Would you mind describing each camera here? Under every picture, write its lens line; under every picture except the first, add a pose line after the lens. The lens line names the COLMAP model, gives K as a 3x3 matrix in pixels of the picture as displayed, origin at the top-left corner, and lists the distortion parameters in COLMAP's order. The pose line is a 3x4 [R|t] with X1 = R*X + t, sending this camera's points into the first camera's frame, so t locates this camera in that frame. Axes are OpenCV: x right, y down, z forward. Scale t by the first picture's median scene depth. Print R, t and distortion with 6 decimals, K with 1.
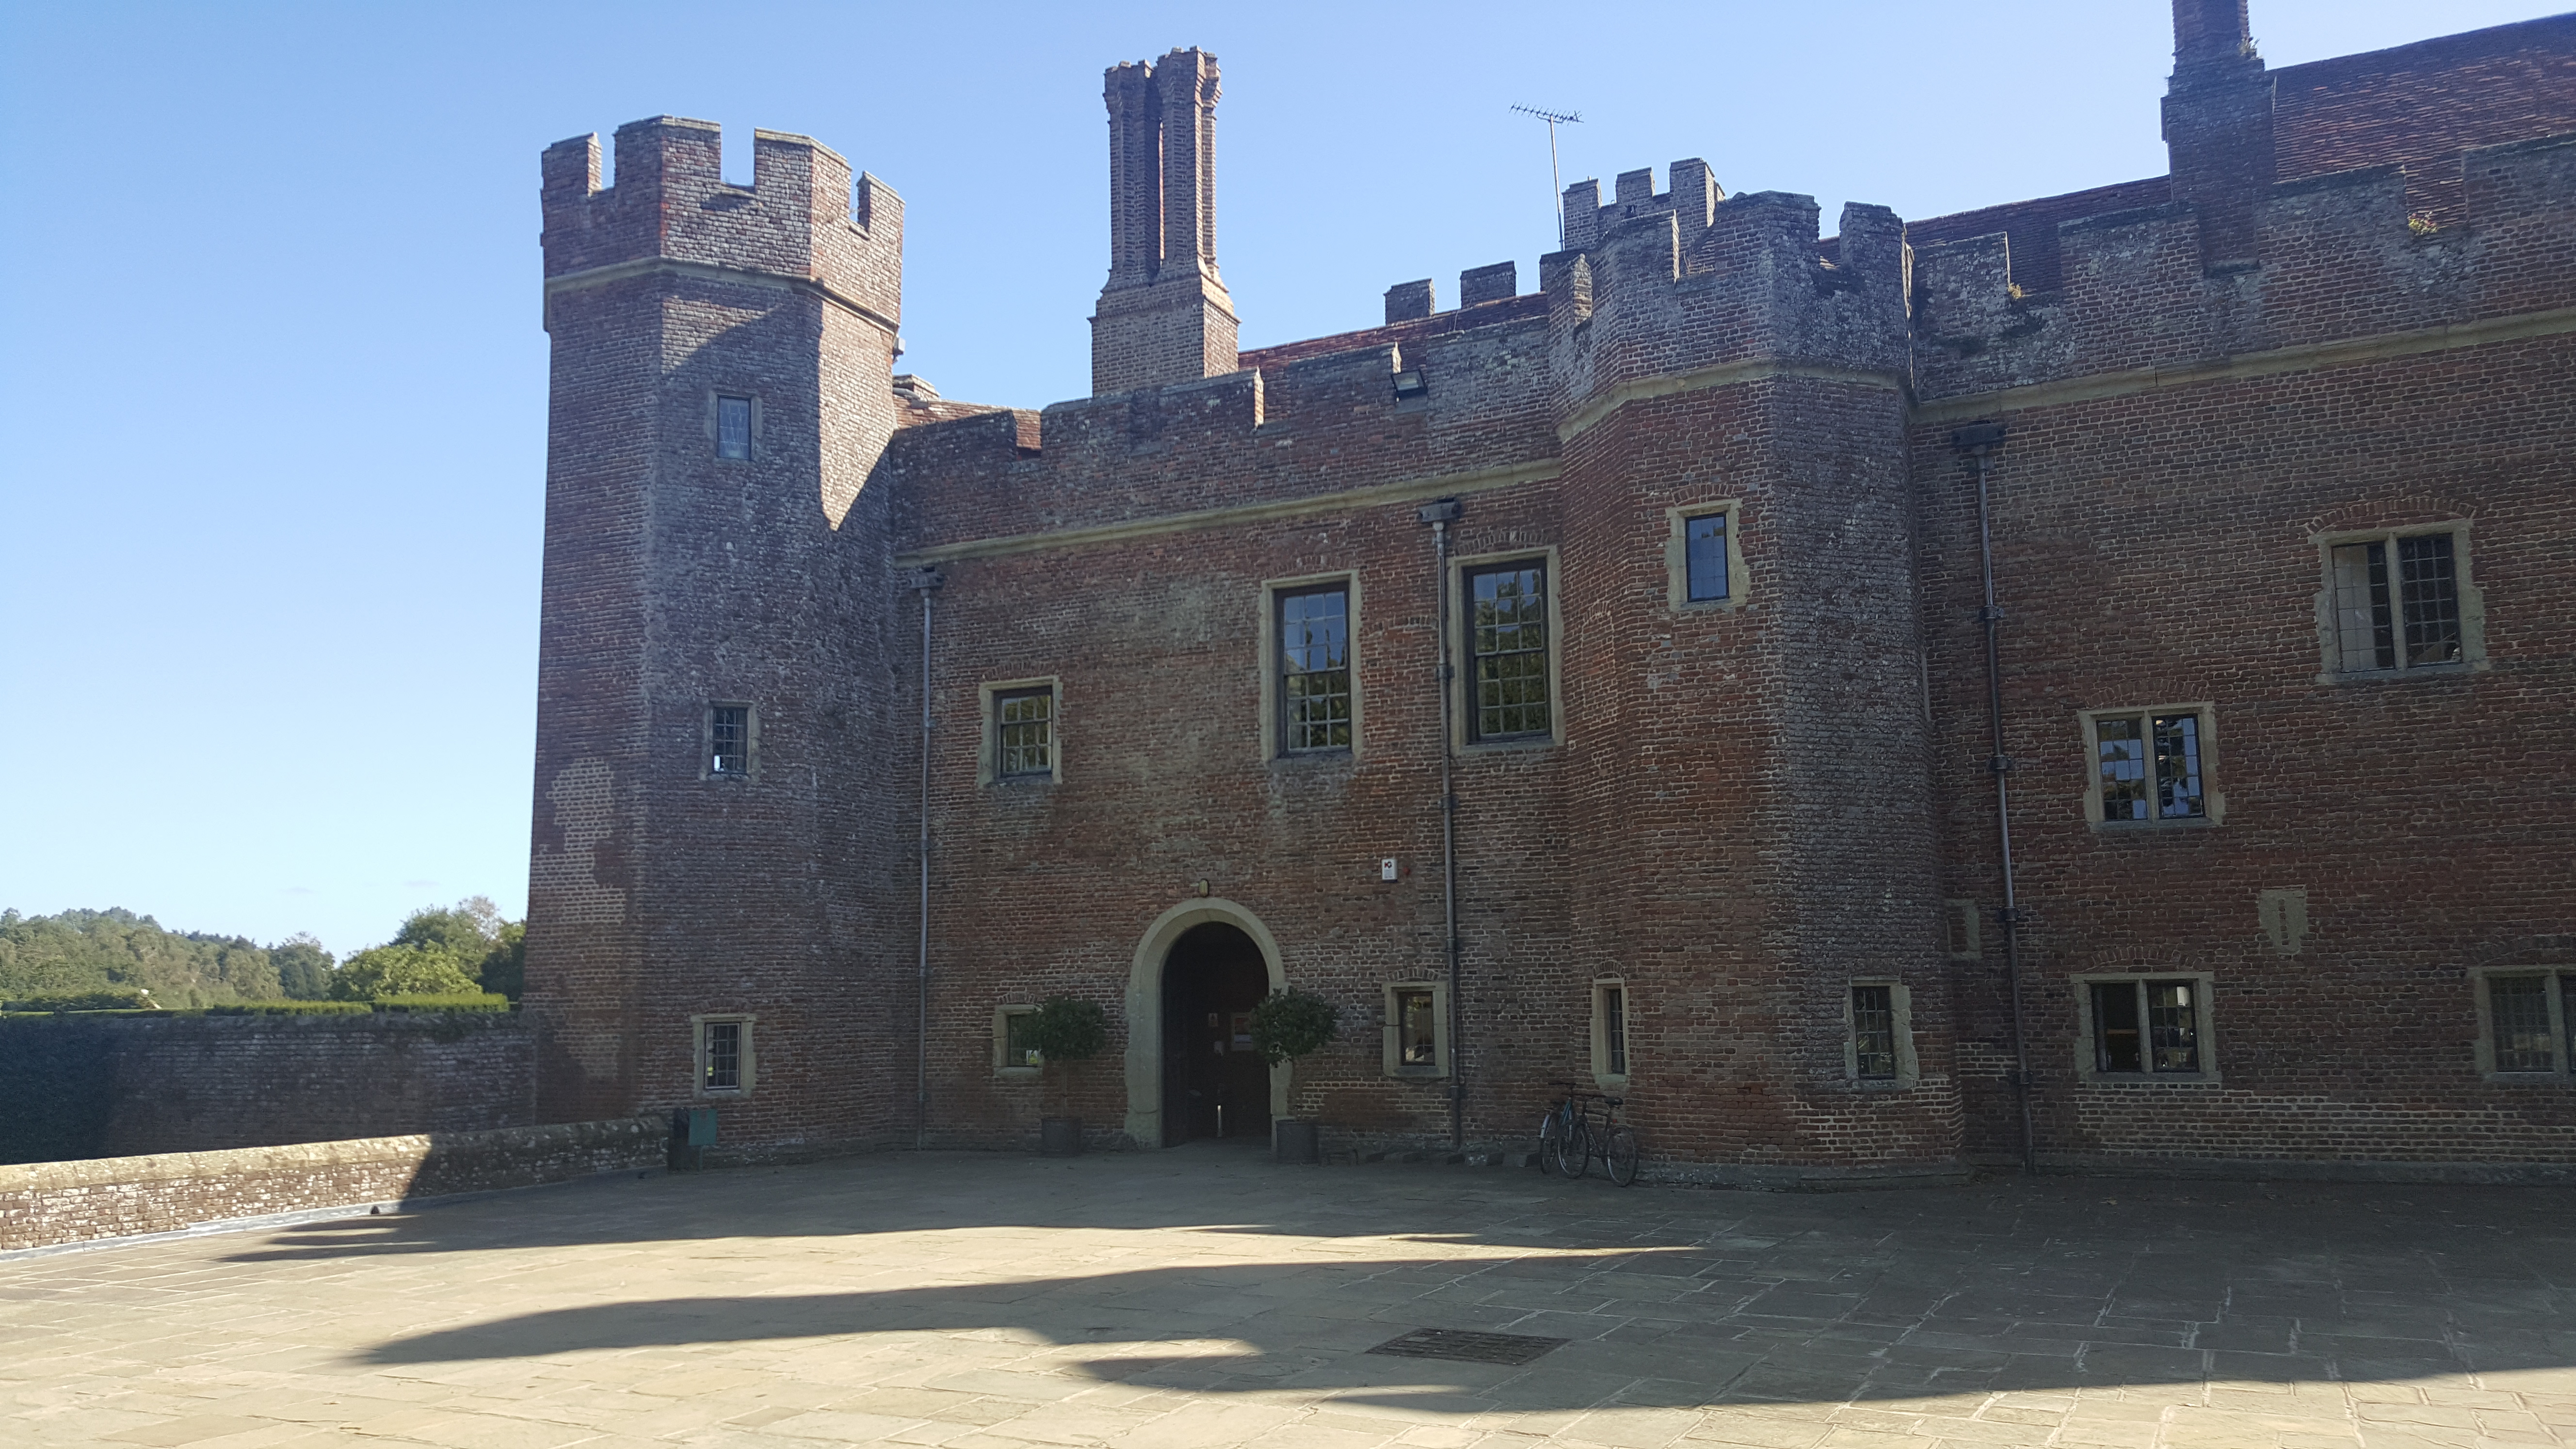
lens RADIAL K [[1857.1, 0, 1305.0], [0, 1857.1, 777.9], [0, 0, 1]] dist [0.046584, -0.099394]
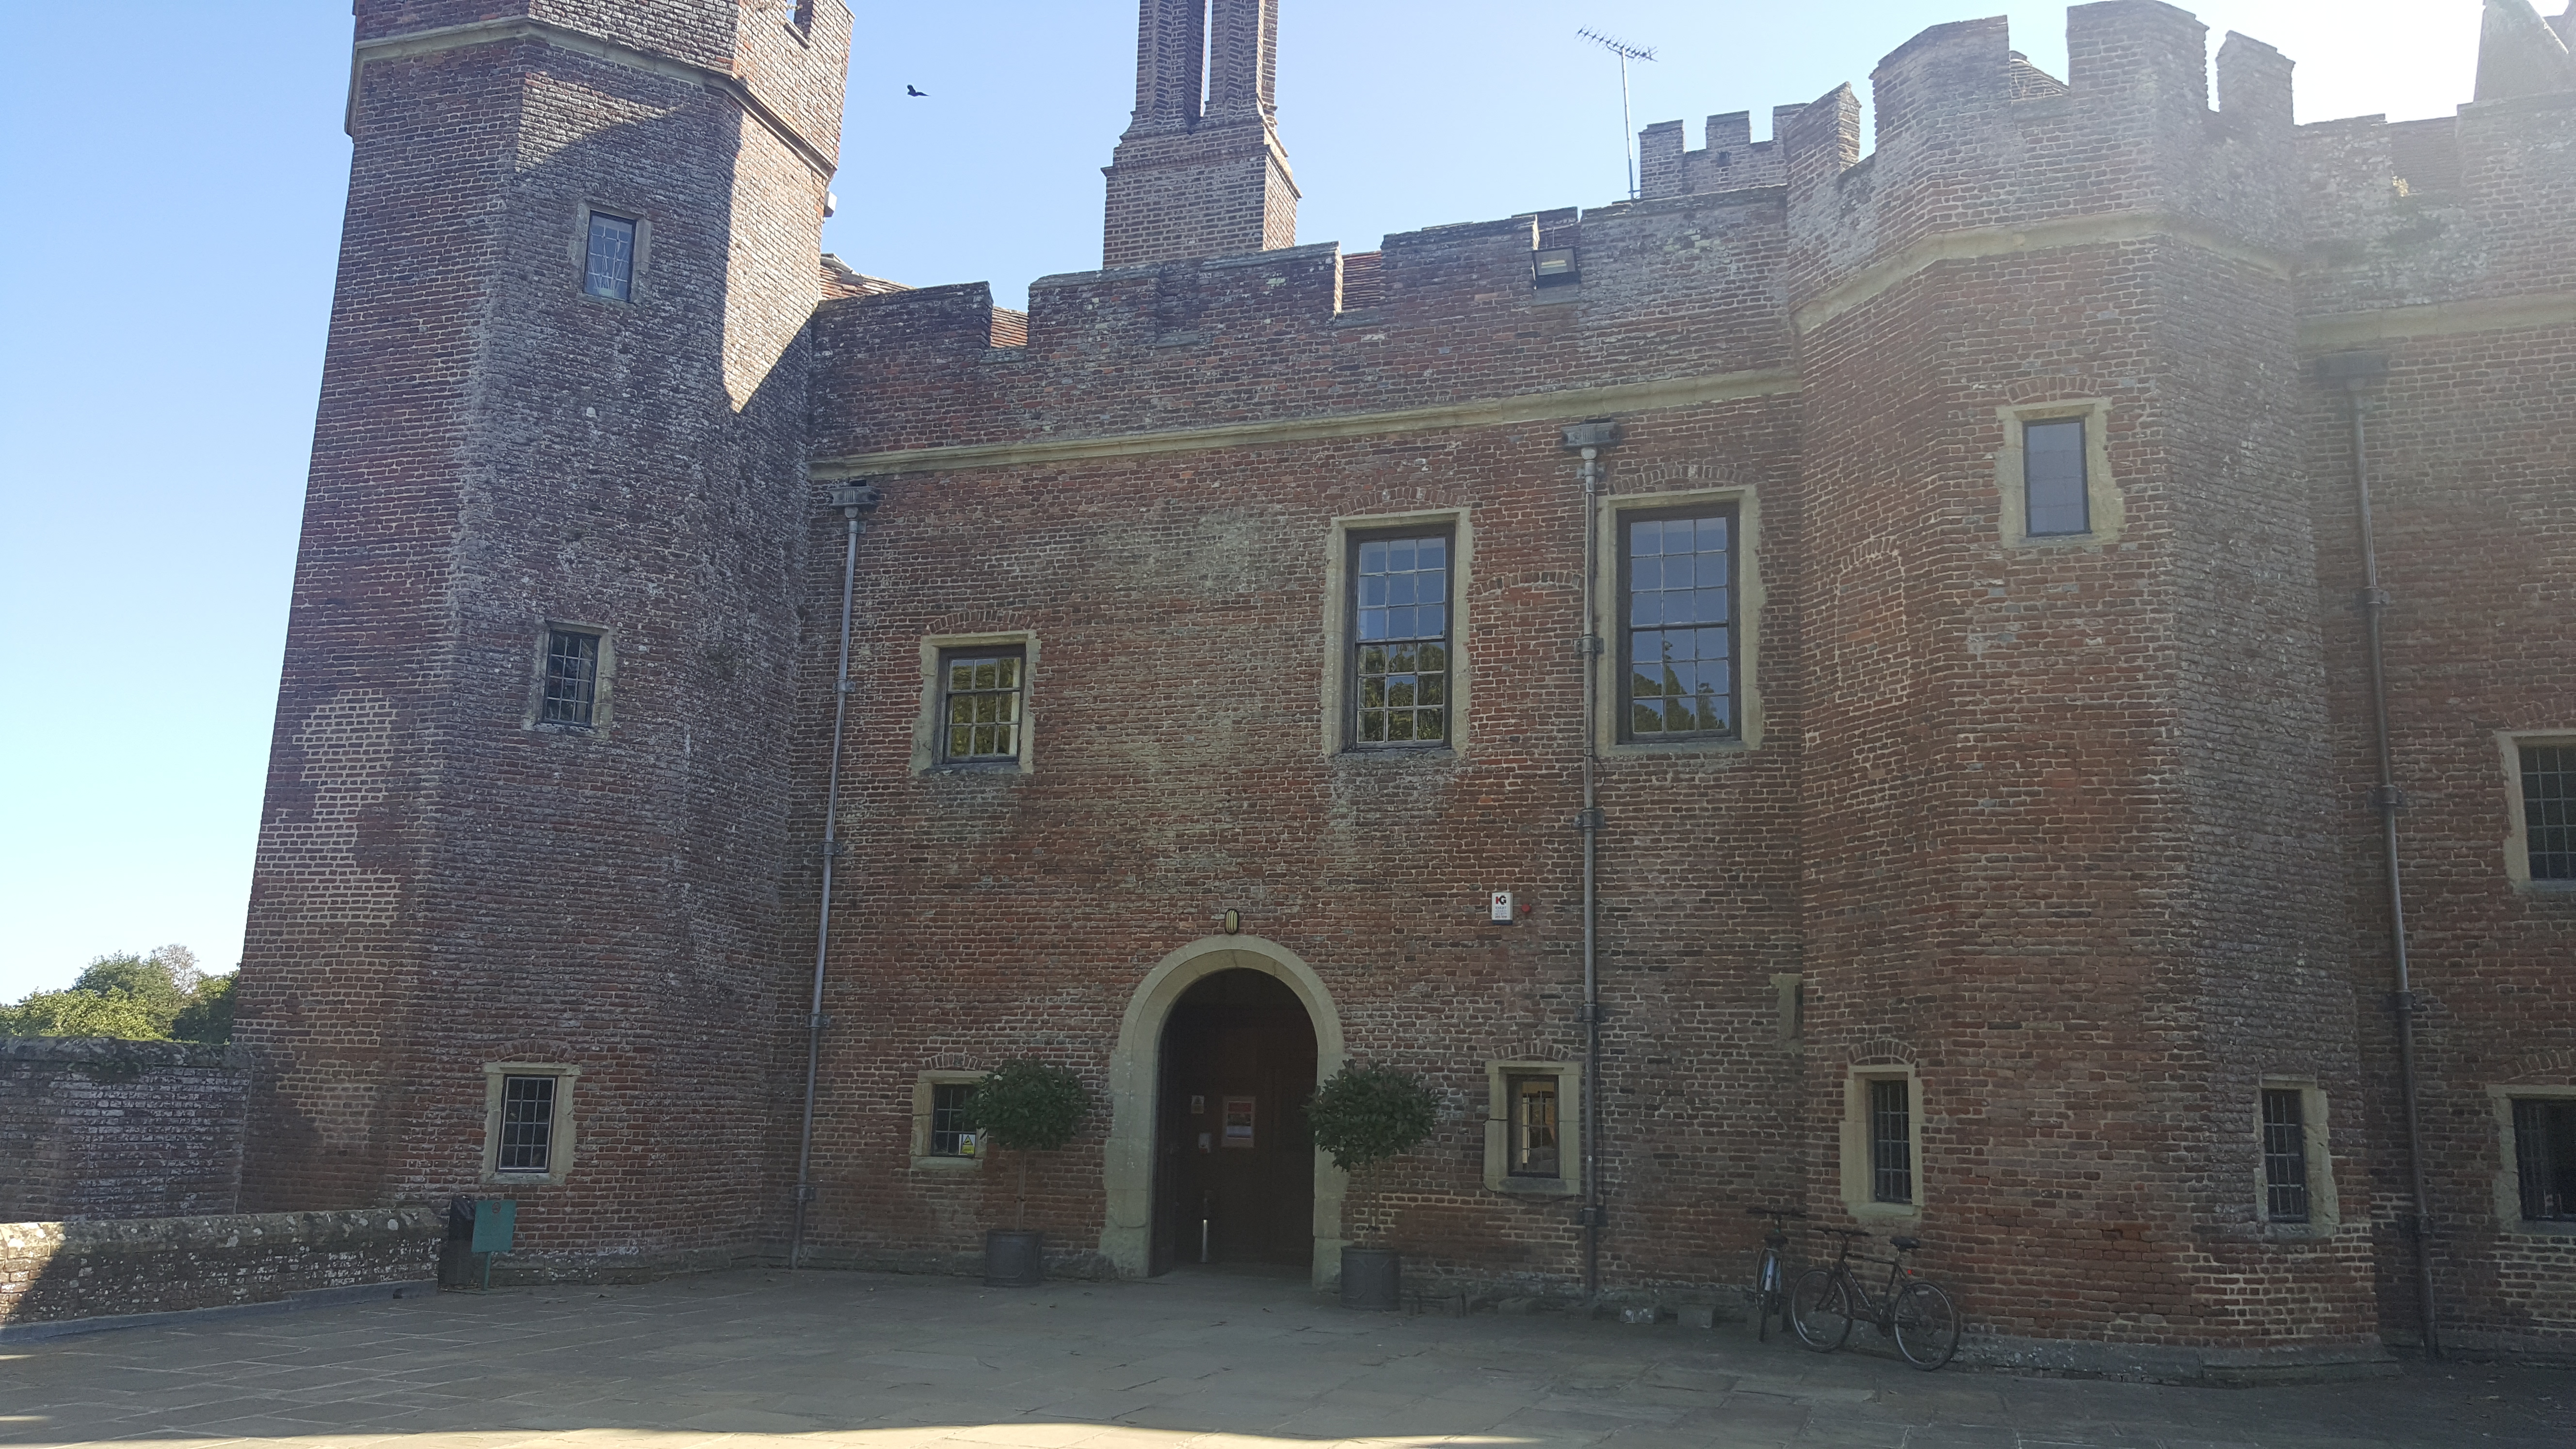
lens RADIAL K [[1857.1, 0, 1325.6], [0, 1857.1, 796.0], [0, 0, 1]] dist [0.046584, -0.099394]
pose [[0.989416, 0.066783, 0.128822, -0.121923], [-0.060272, 0.996731, -0.053801, 0.049525], [-0.131994, 0.045467, 0.990207, 0.279701]]
